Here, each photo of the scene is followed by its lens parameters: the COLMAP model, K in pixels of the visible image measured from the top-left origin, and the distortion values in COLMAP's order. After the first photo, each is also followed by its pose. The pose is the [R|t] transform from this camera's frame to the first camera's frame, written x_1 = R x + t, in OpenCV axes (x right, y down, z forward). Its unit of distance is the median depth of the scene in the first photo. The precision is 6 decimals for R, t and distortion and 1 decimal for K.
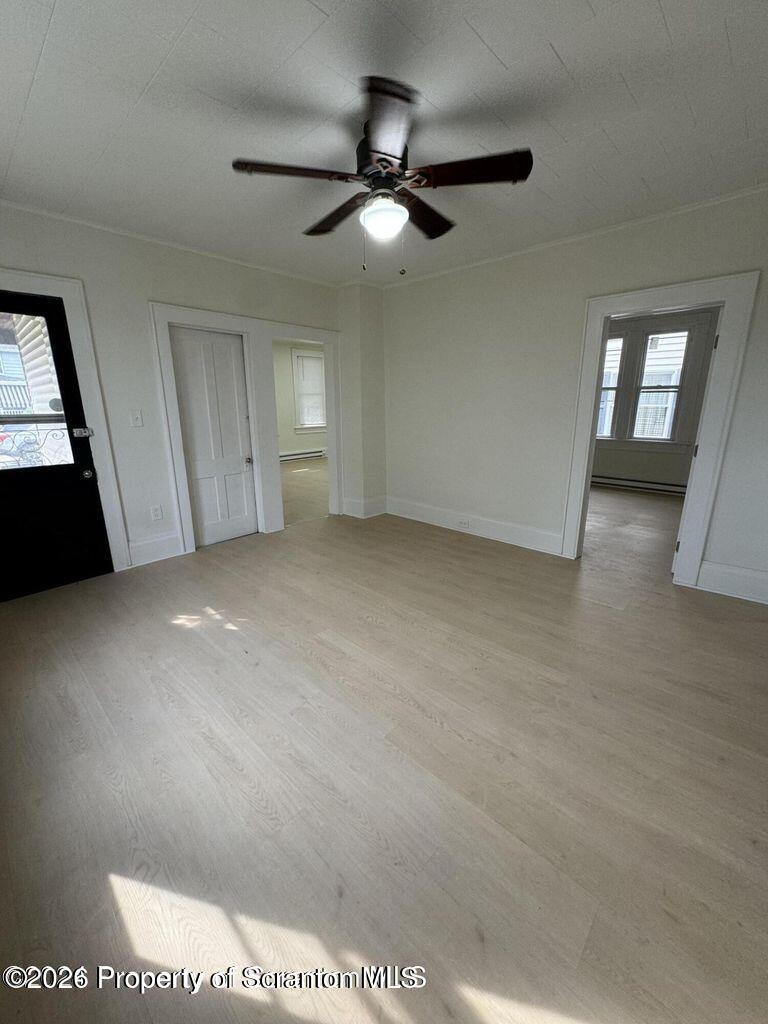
lens RADIAL K [[408.1, 0, 385.8], [0, 408.1, 512.0], [0, 0, 1]] dist [-0.008269, -0.000096]
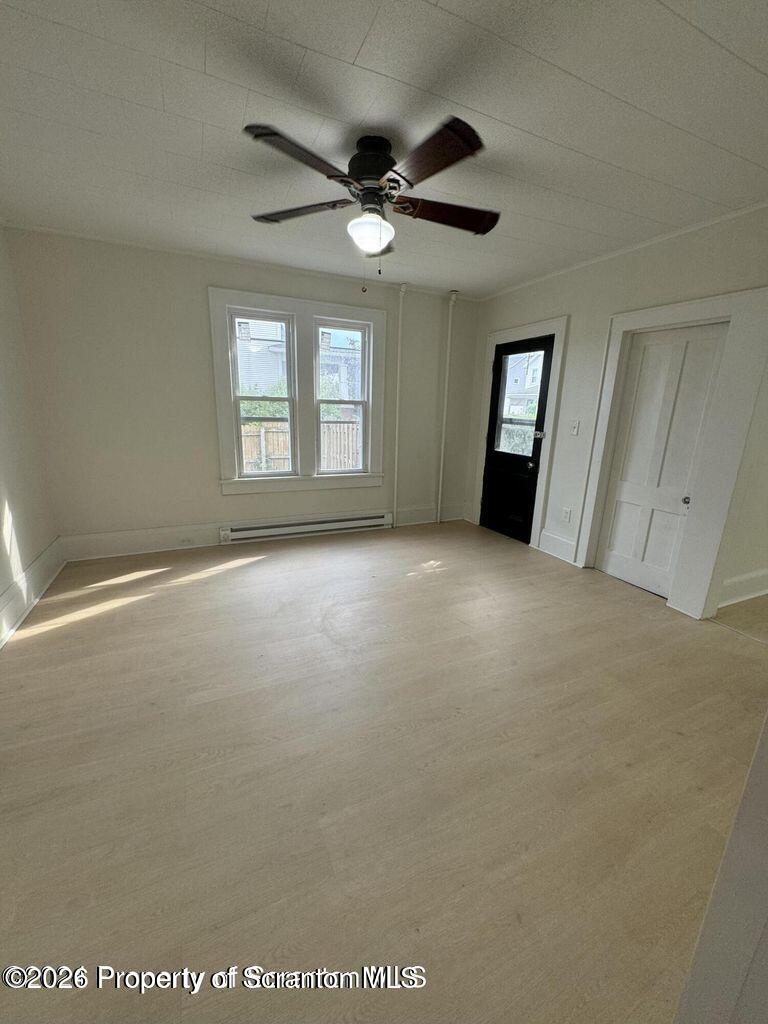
lens RADIAL K [[408.1, 0, 385.8], [0, 408.1, 512.0], [0, 0, 1]] dist [-0.008269, -0.000096]
pose [[-0.372780, 0.231172, -0.898663, 0.711207], [-0.268016, 0.900369, 0.342788, -0.300479], [0.888371, 0.368640, -0.273682, 1.051365]]
